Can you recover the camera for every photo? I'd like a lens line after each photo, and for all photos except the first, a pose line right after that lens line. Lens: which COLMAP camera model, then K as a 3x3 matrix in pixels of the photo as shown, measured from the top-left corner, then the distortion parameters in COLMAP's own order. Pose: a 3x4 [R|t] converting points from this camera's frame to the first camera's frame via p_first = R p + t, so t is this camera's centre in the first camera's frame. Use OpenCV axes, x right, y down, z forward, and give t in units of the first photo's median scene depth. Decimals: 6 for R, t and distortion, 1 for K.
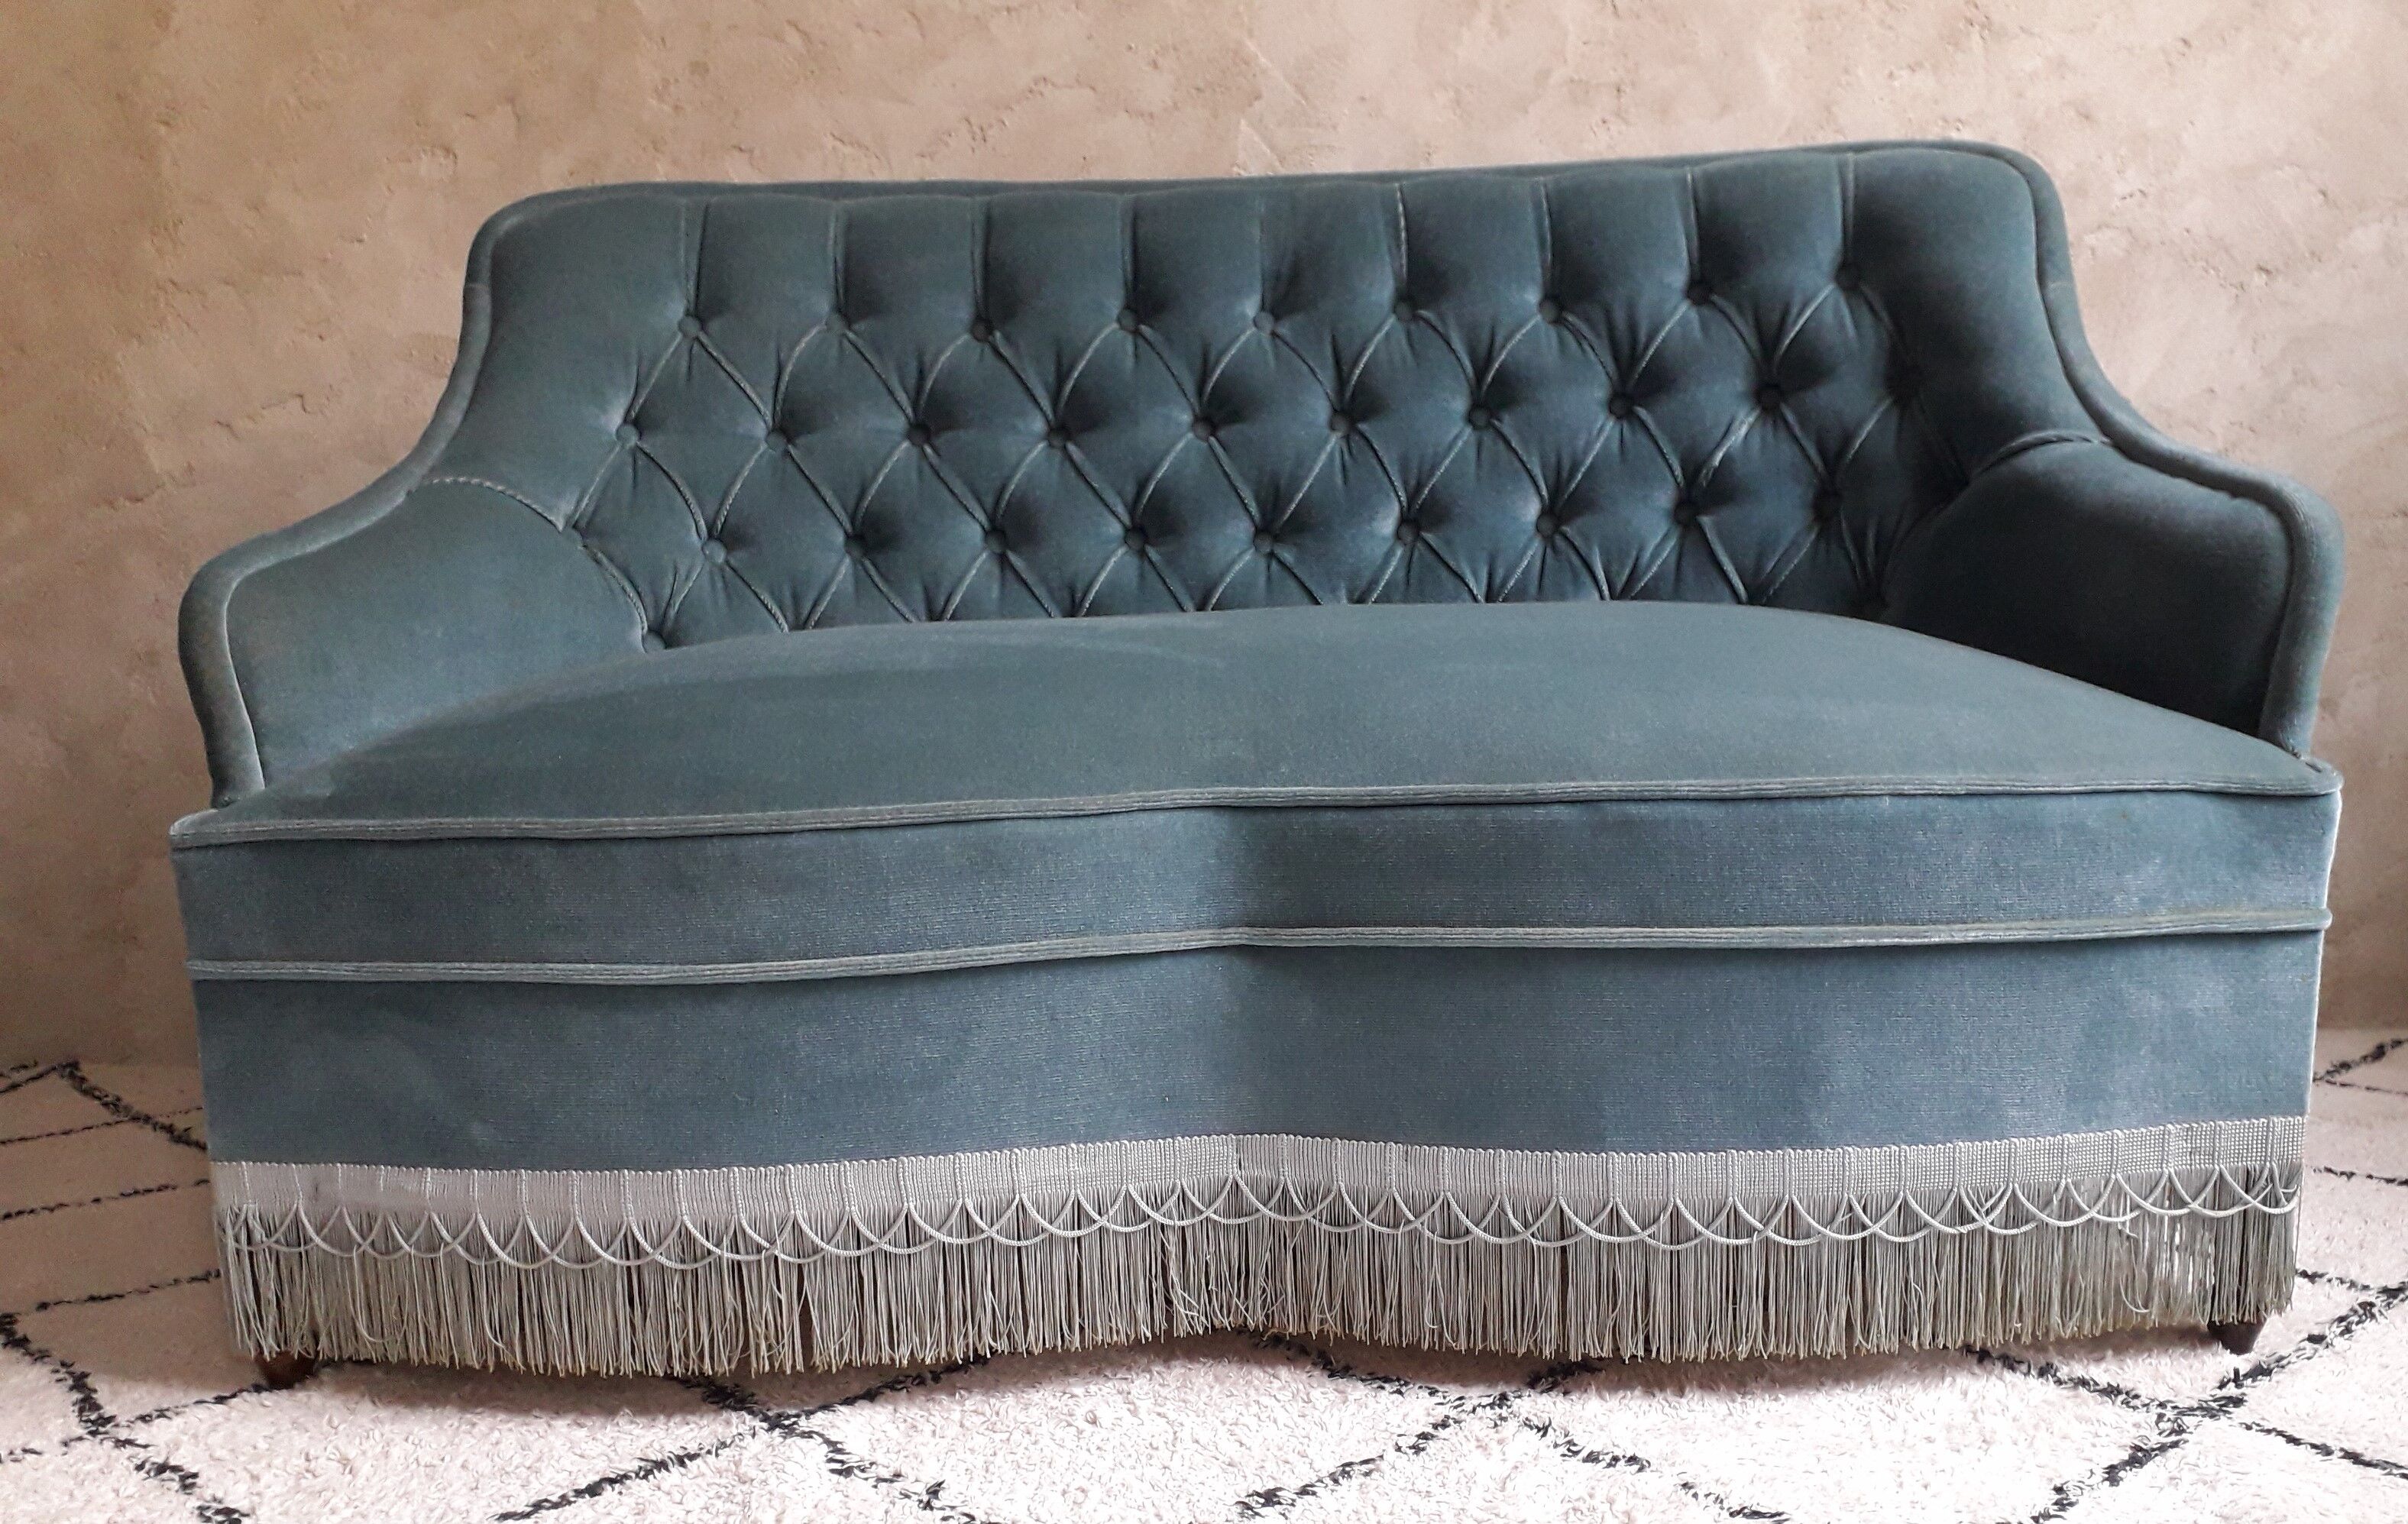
lens RADIAL K [[1922.3, 0, 1276.0], [0, 1922.3, 978.7], [0, 0, 1]] dist [0.004379, -0.008898]
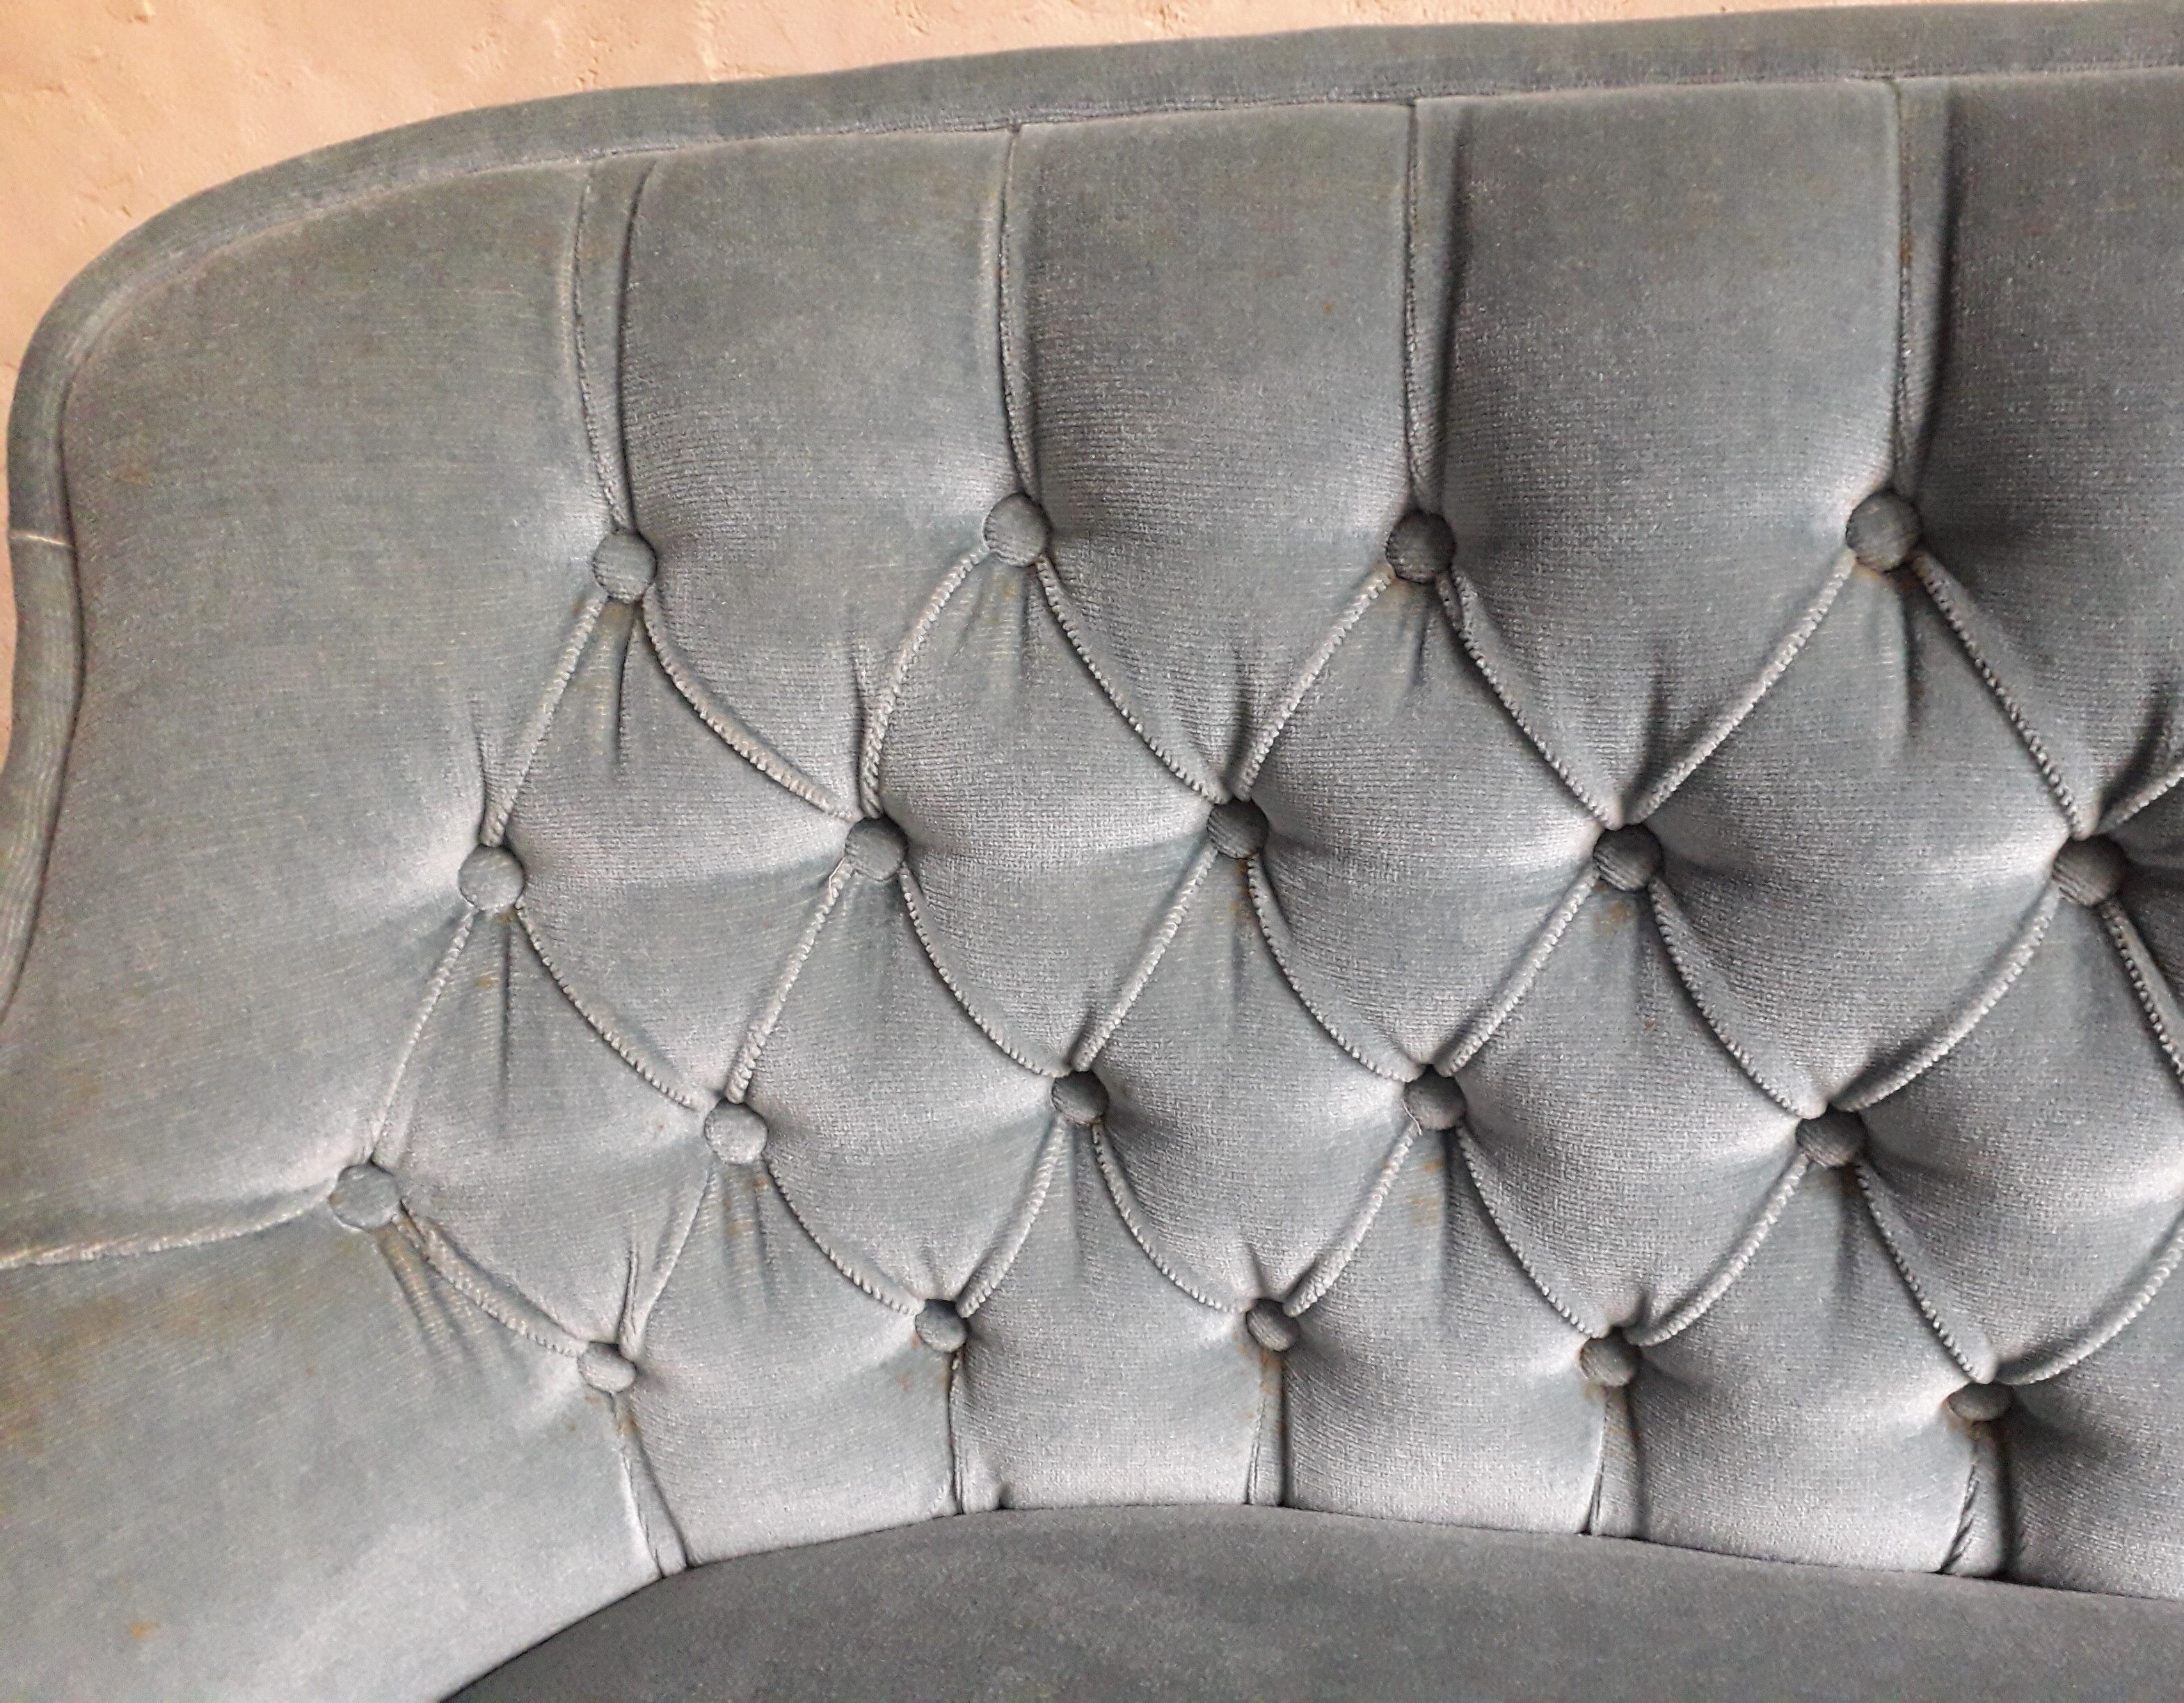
lens RADIAL K [[1774.1, 0, 1167.6], [0, 1774.1, 884.7], [0, 0, 1]] dist [0.126474, -0.211291]
pose [[0.976294, 0.064426, -0.206640, -0.128883], [0.005155, 0.947484, 0.319763, -0.389100], [0.216389, -0.313248, 0.924690, 0.685792]]
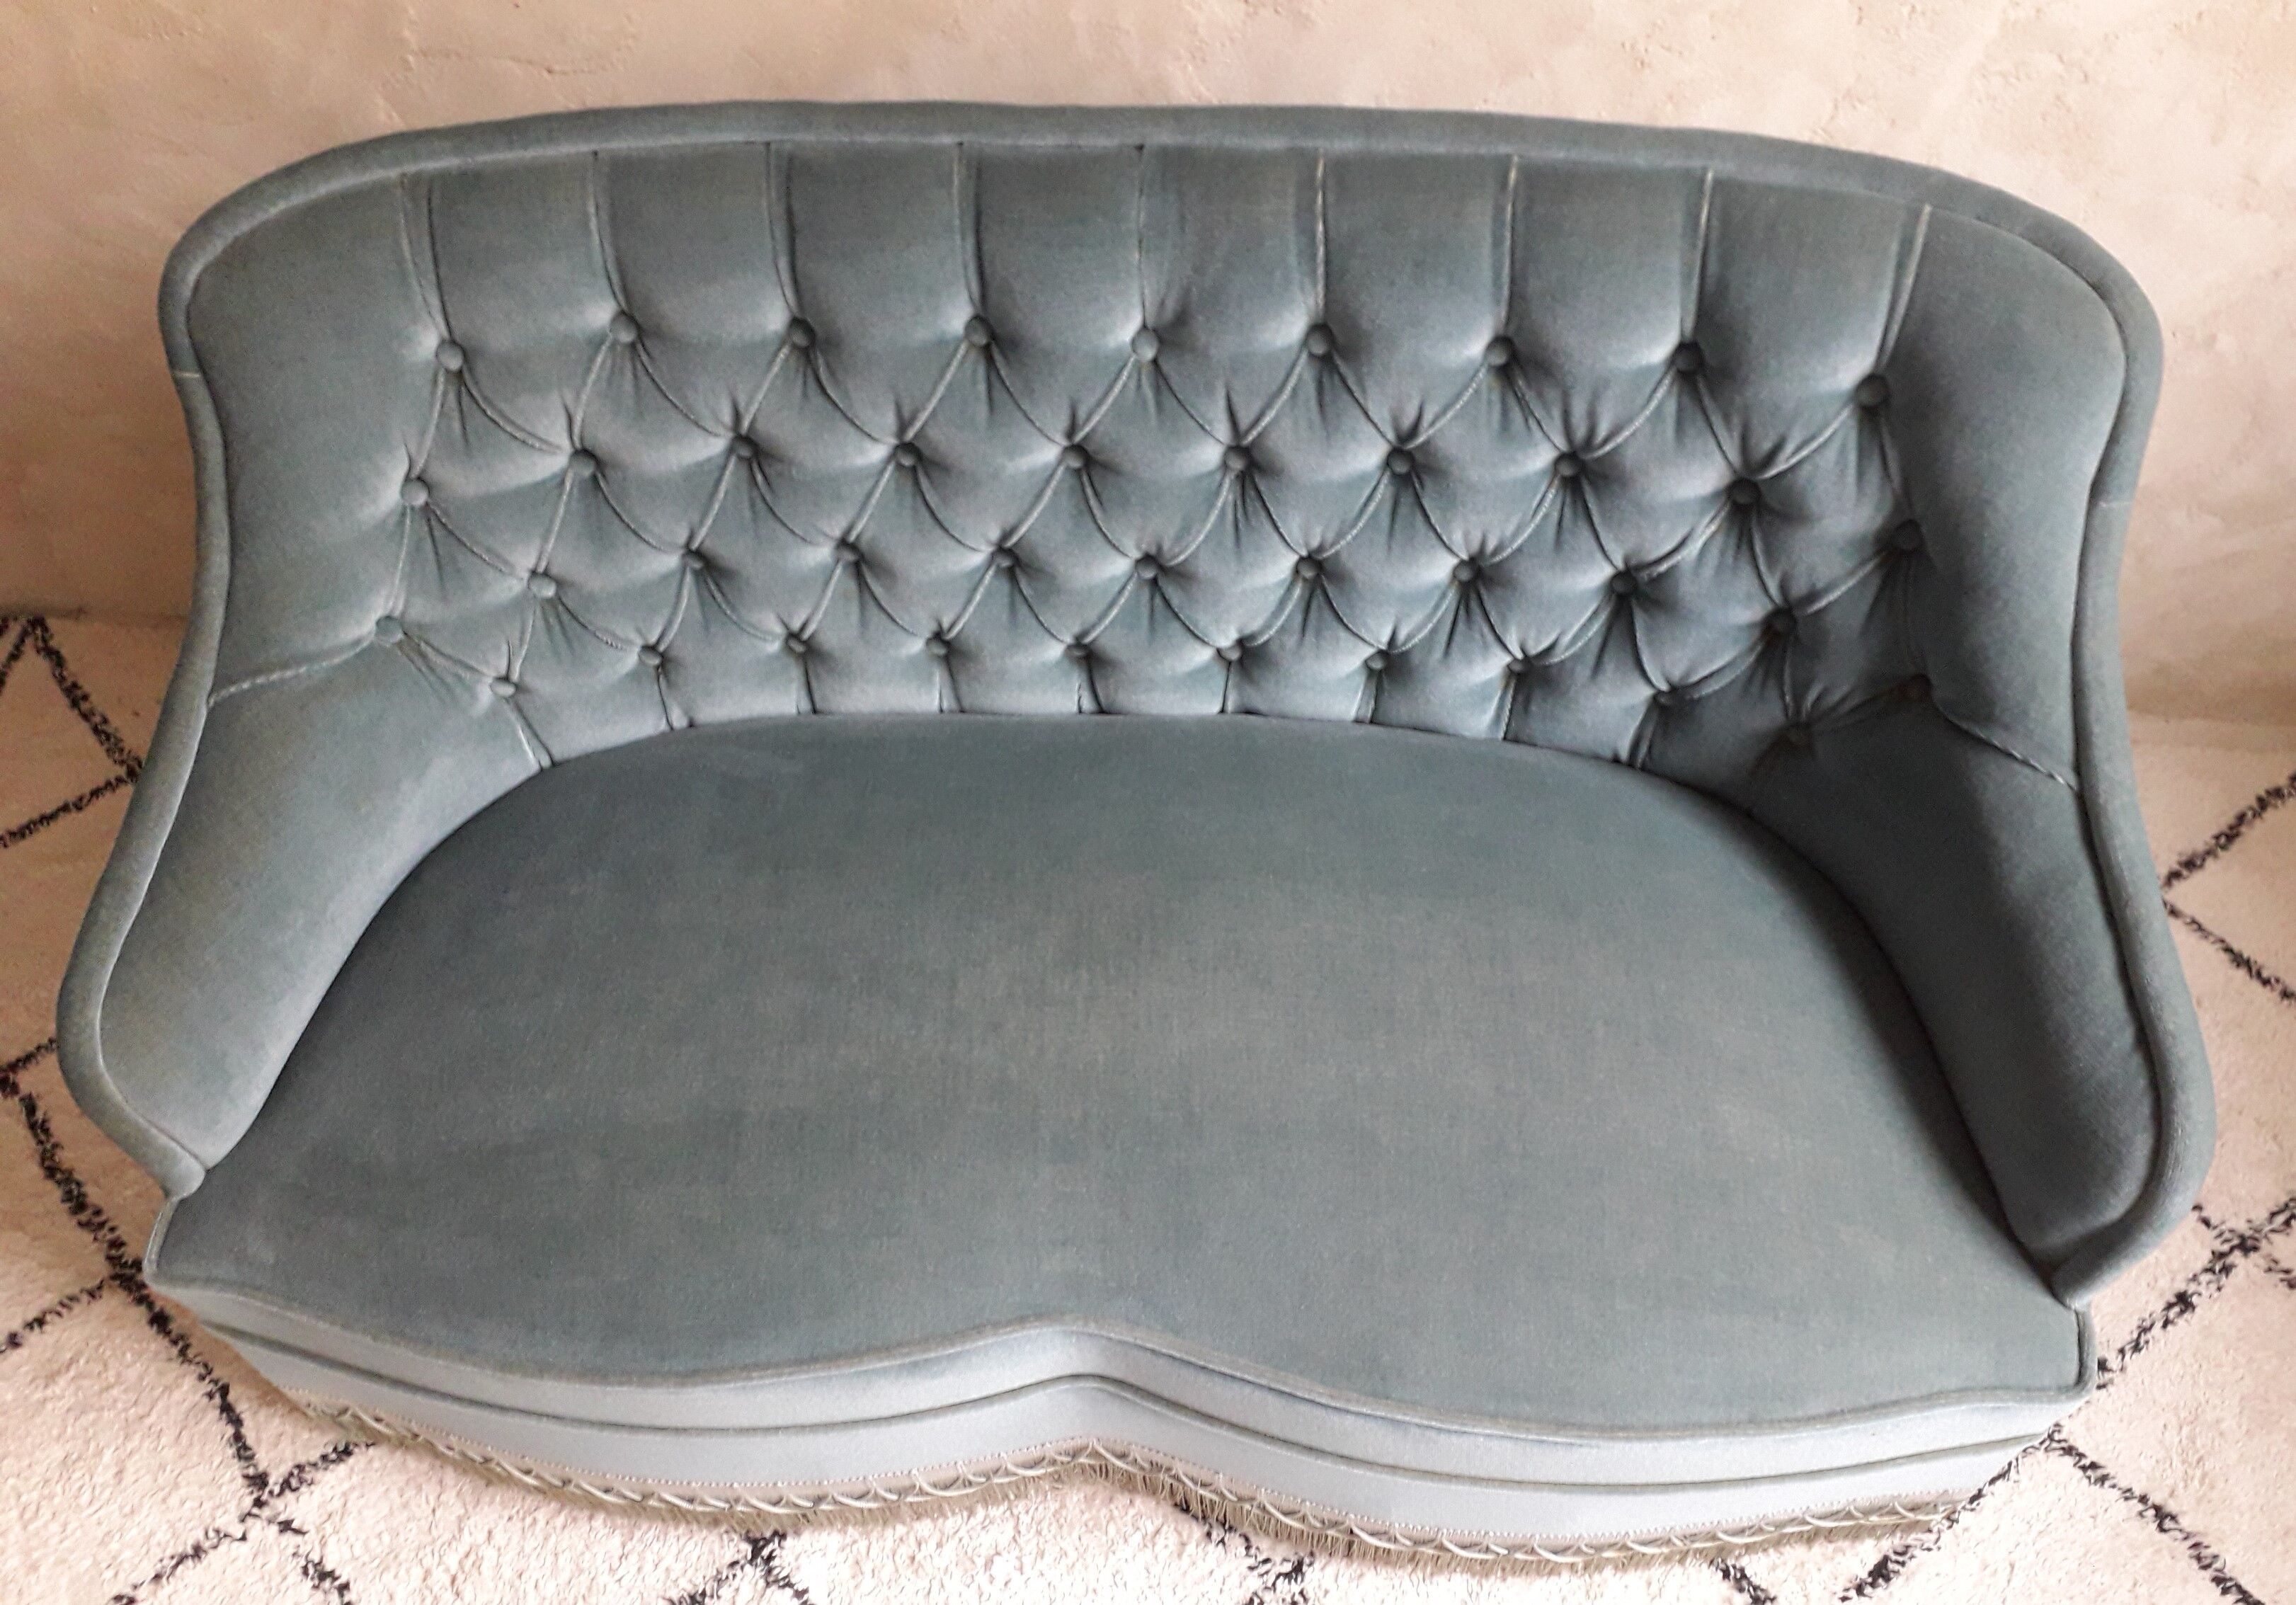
lens RADIAL K [[1776.8, 0, 1184.1], [0, 1776.8, 828.3], [0, 0, 1]] dist [-0.000526, -0.006631]
pose [[0.999007, 0.035921, -0.026355, 0.037616], [-0.008693, 0.737337, 0.675469, -0.705037], [0.043696, -0.674569, 0.736918, 0.314098]]
